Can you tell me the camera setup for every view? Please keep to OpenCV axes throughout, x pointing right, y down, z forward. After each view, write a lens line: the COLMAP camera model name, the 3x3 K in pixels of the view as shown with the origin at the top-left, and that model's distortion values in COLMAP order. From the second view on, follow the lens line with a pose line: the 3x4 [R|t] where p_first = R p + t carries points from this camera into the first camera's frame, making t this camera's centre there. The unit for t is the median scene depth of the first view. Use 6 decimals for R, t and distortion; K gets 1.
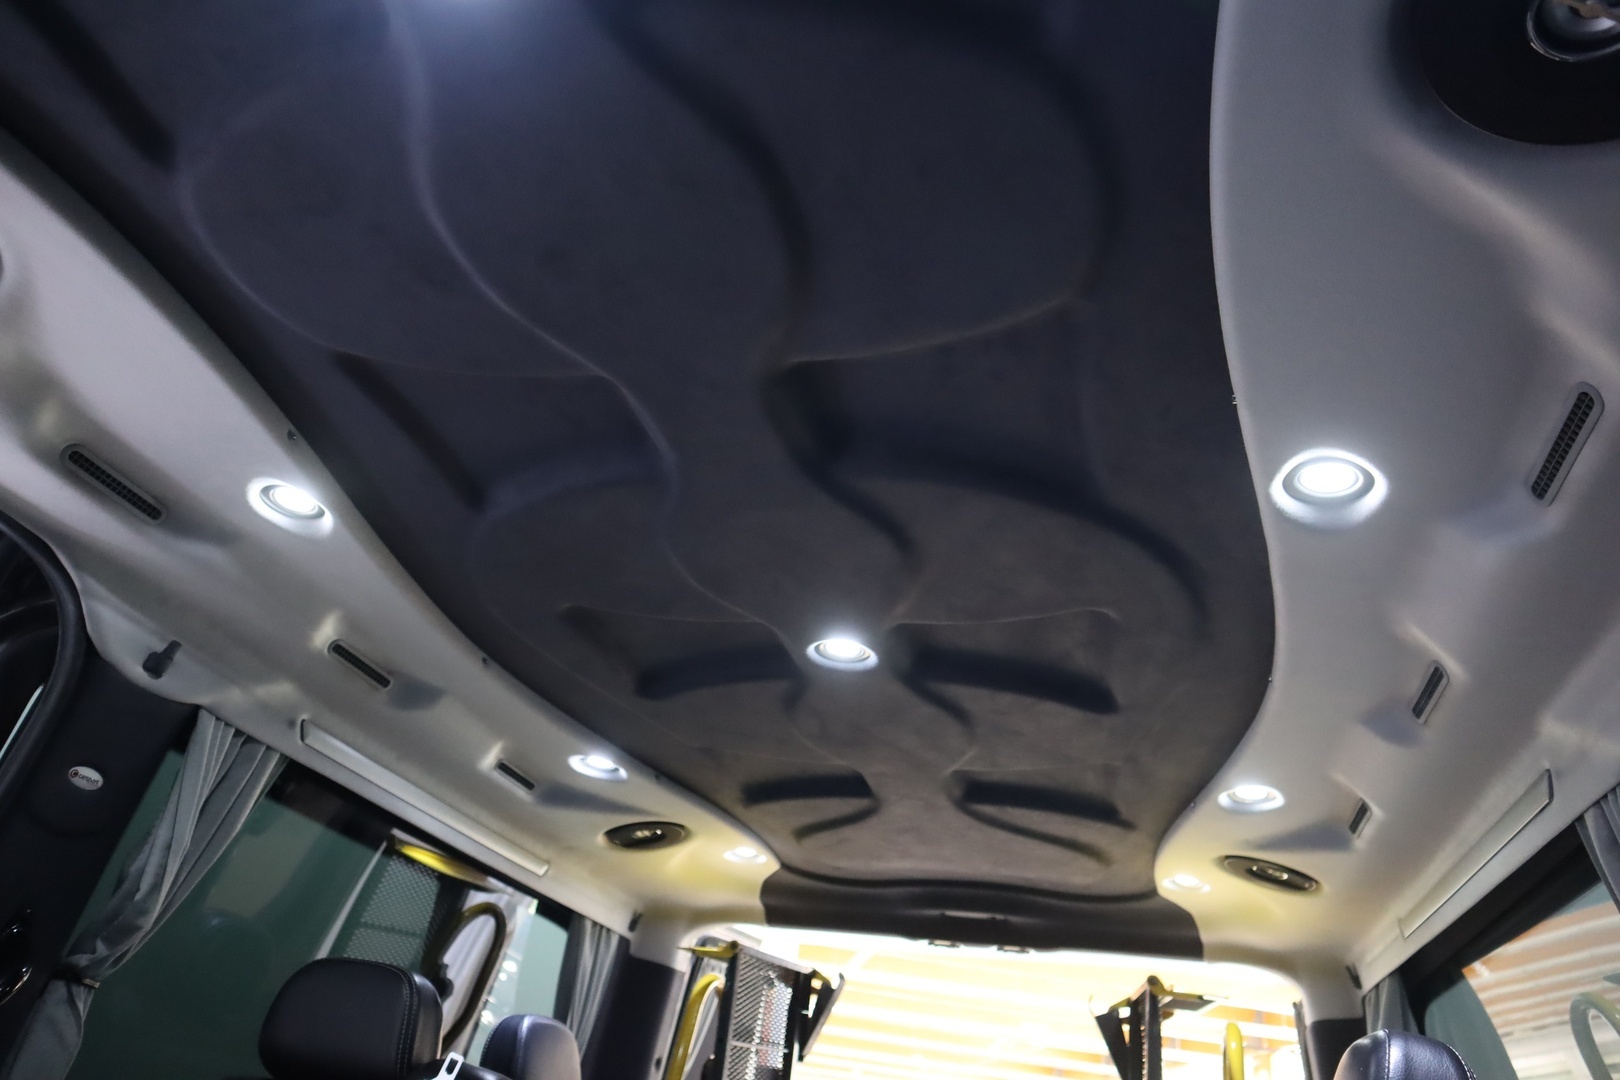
lens RADIAL K [[1118.4, 0, 810.0], [0, 1118.4, 540.0], [0, 0, 1]] dist [-0.125623, 0.083034]
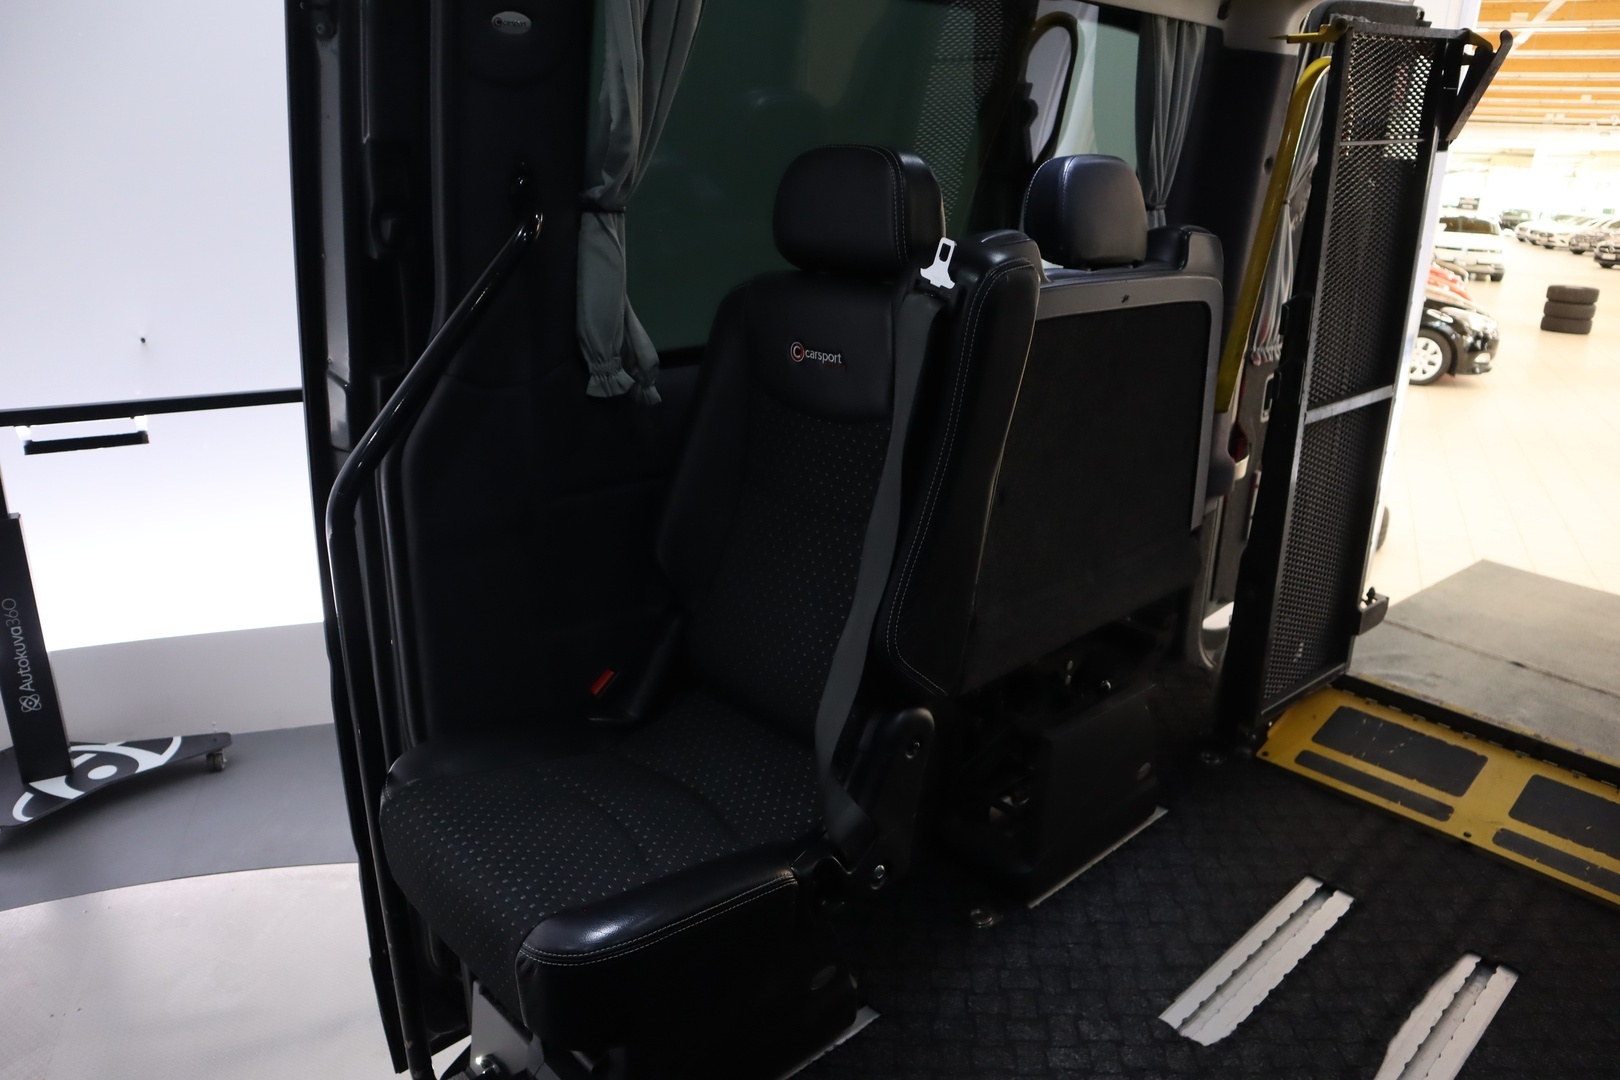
lens RADIAL K [[1118.4, 0, 810.0], [0, 1118.4, 540.0], [0, 0, 1]] dist [-0.125623, 0.083034]
pose [[0.839419, 0.072539, -0.538621, 0.048894], [0.338319, 0.705874, 0.622320, 0.019330], [0.425342, -0.704613, 0.567983, 0.127605]]
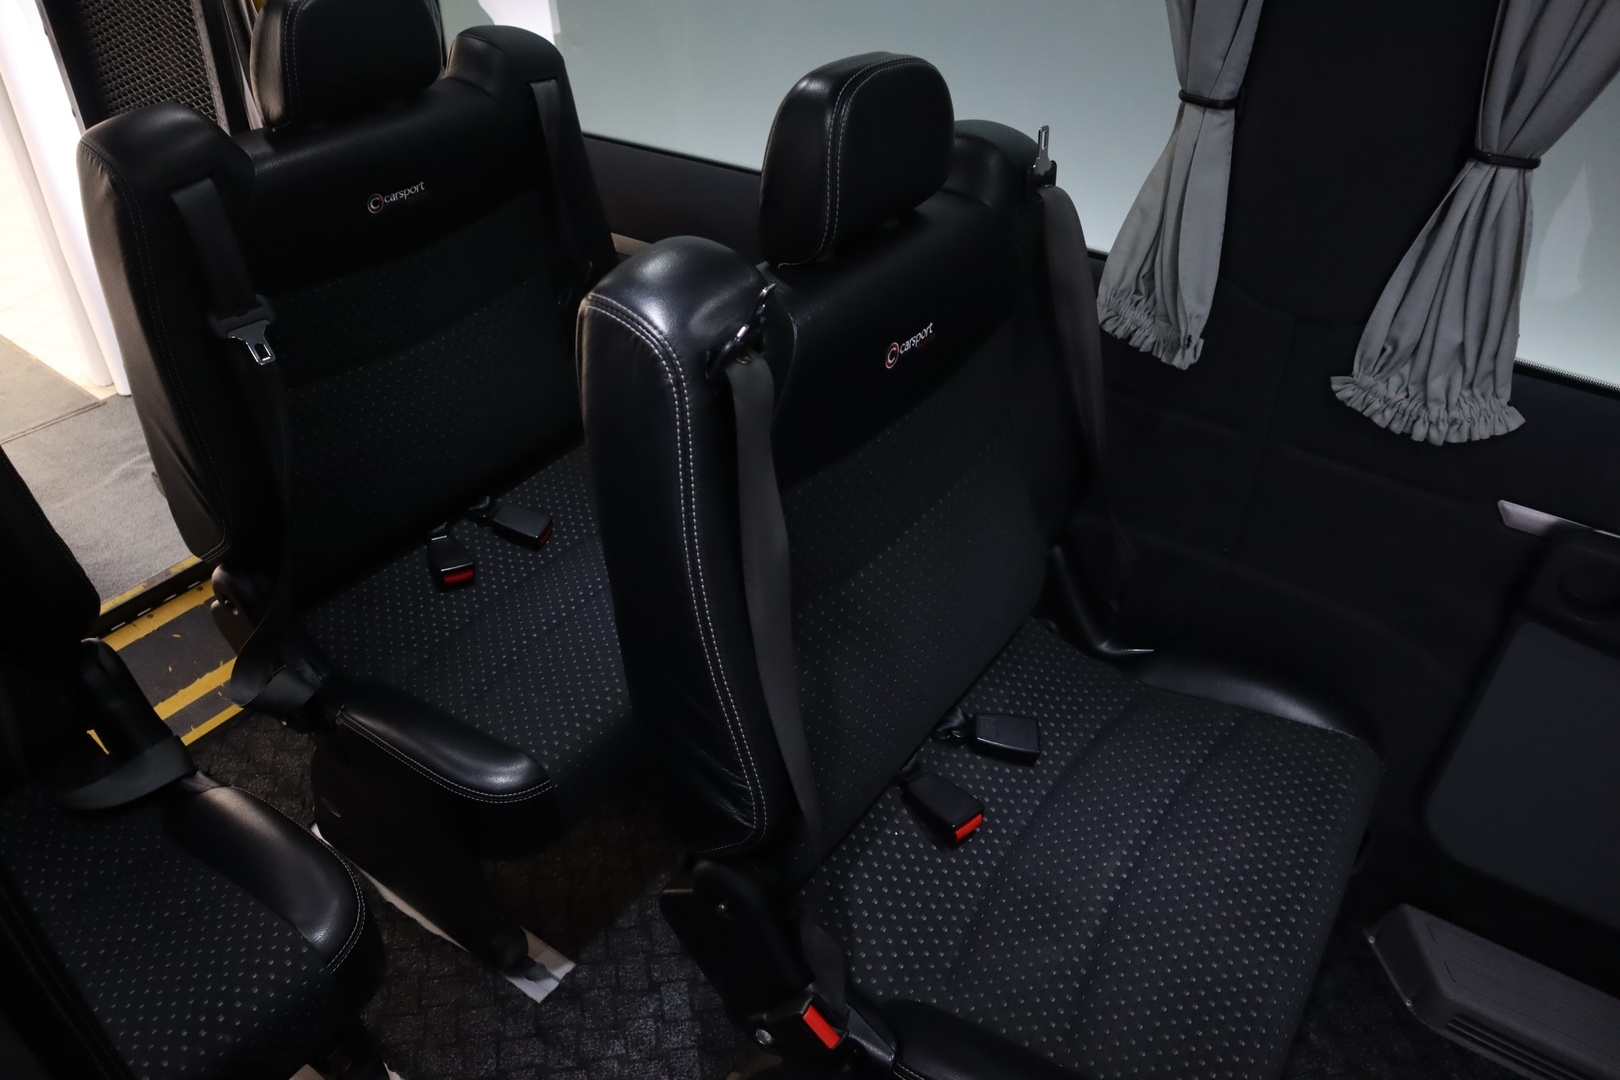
lens RADIAL K [[1118.4, 0, 810.0], [0, 1118.4, 540.0], [0, 0, 1]] dist [-0.125623, 0.083034]
pose [[0.340152, -0.651331, 0.678280, -0.194096], [-0.435257, 0.530326, 0.727534, 0.042011], [-0.833576, -0.542698, -0.103105, 0.426364]]
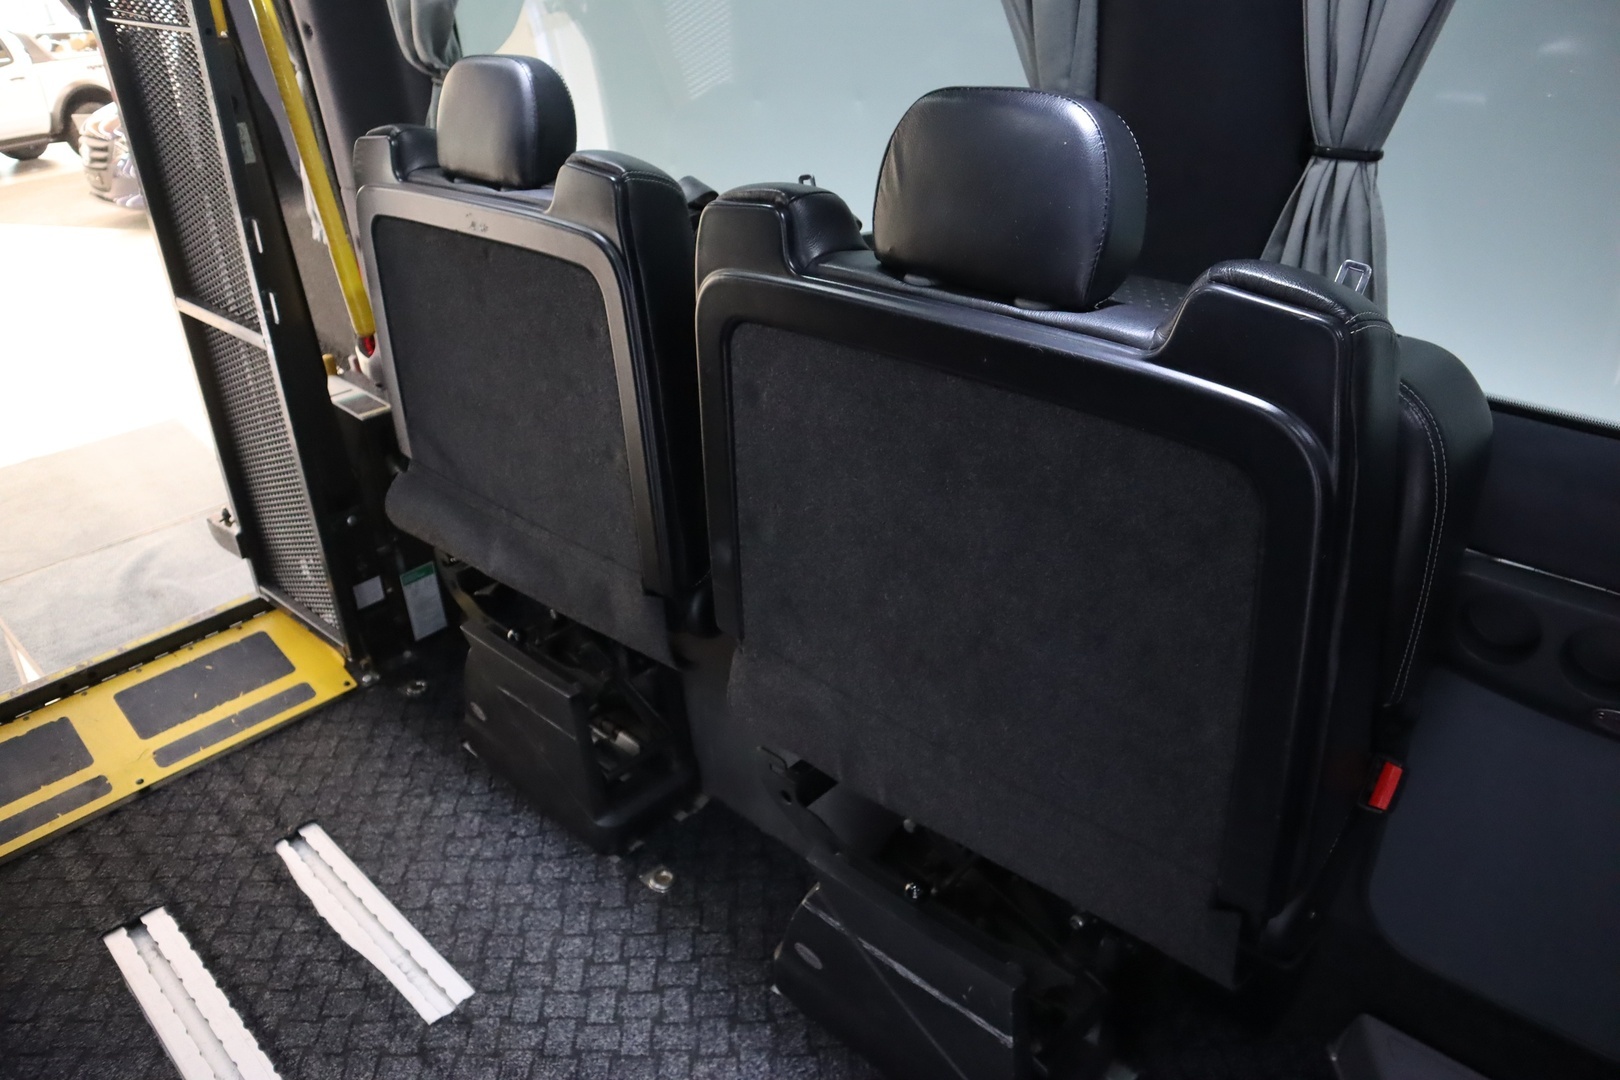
lens RADIAL K [[1118.4, 0, 810.0], [0, 1118.4, 540.0], [0, 0, 1]] dist [-0.125623, 0.083034]
pose [[0.477432, -0.549543, 0.685610, -0.166129], [-0.335754, 0.606971, 0.720317, 0.013542], [-0.811990, -0.574098, 0.105276, 0.266885]]
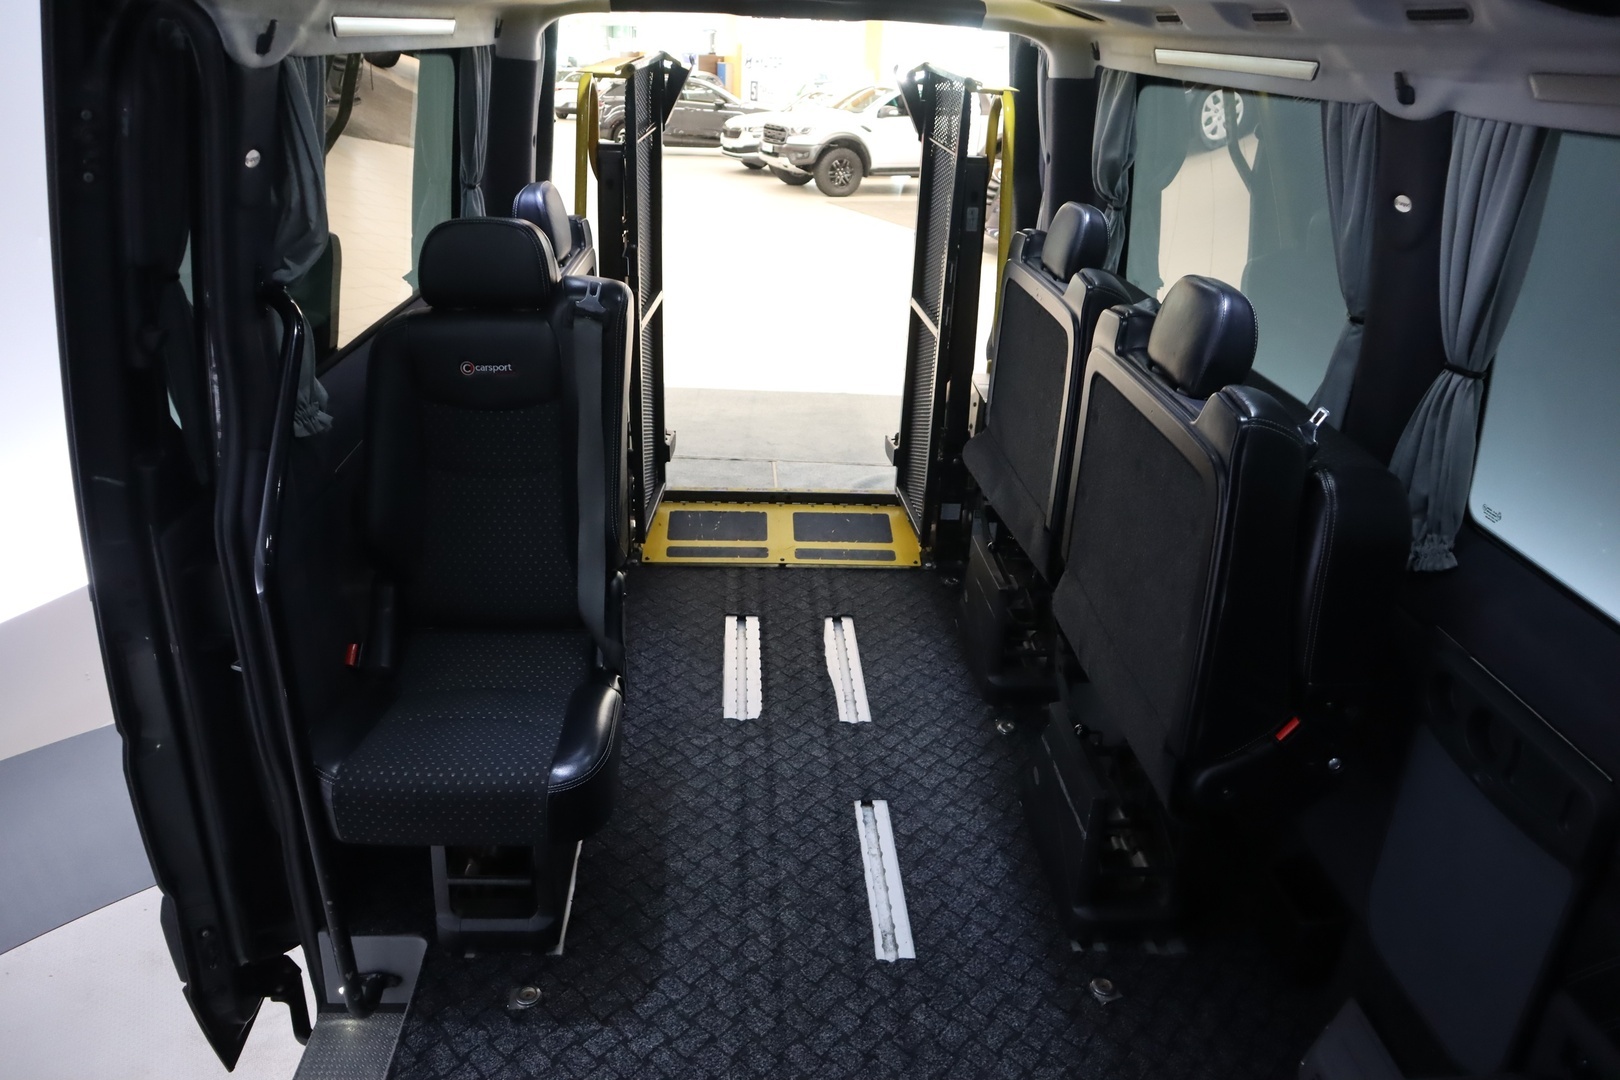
lens RADIAL K [[1118.4, 0, 810.0], [0, 1118.4, 540.0], [0, 0, 1]] dist [-0.125623, 0.083034]
pose [[0.949039, -0.210756, 0.234324, -0.242892], [-0.074310, 0.572905, 0.816246, -0.286053], [-0.306274, -0.792062, 0.528047, -0.072780]]
